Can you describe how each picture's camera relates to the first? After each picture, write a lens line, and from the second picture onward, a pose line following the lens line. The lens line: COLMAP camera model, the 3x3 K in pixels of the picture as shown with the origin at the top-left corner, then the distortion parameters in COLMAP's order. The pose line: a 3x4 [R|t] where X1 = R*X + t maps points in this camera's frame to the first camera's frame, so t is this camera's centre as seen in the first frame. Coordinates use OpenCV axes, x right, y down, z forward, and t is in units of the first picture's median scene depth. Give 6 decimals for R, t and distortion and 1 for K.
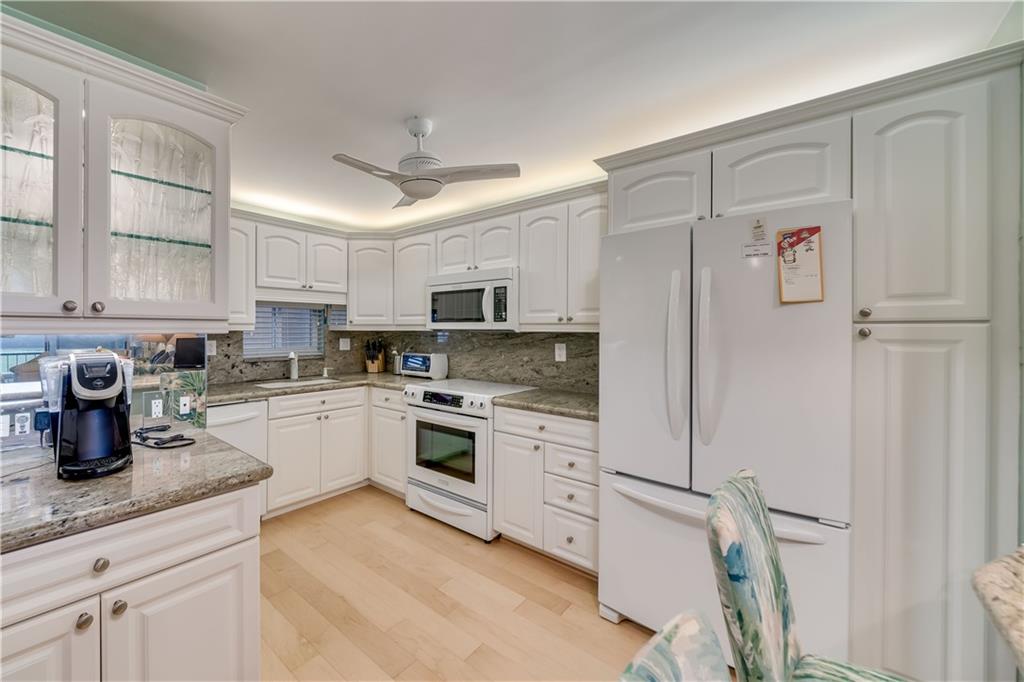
lens RADIAL K [[403.2, 0, 507.6], [0, 403.2, 336.4], [0, 0, 1]] dist [0.001408, -0.000163]
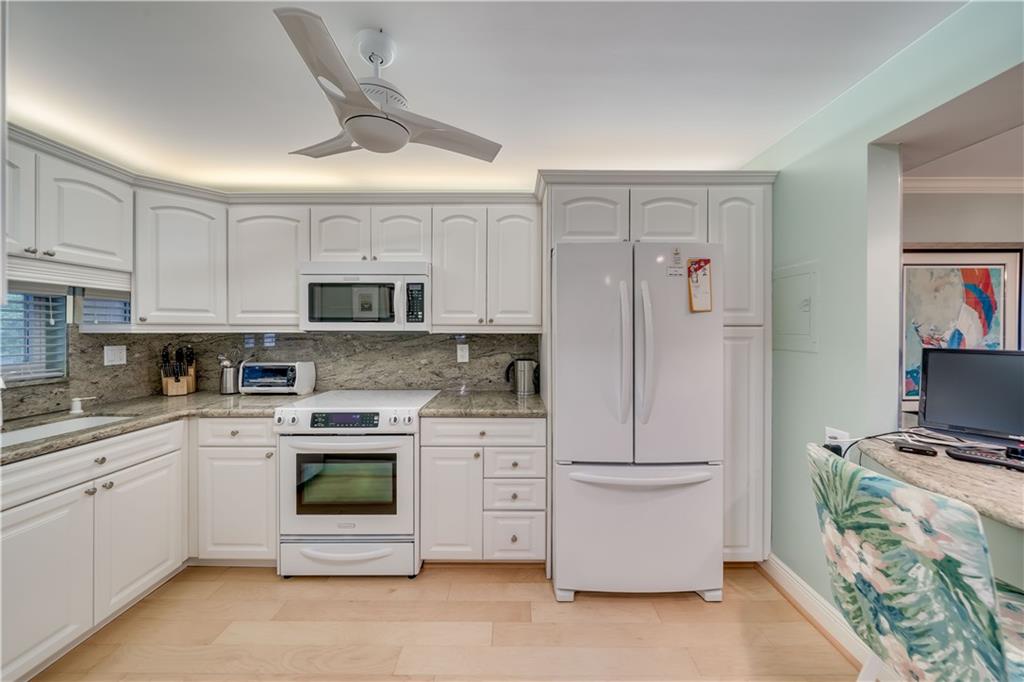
lens RADIAL K [[323.1, 0, 513.6], [0, 323.1, 334.8], [0, 0, 1]] dist [-0.001857, -0.000041]
pose [[0.790993, -0.009942, 0.611745, -0.286101], [0.011564, 0.999932, 0.001299, -0.007180], [-0.611717, 0.006047, 0.791054, 0.303978]]
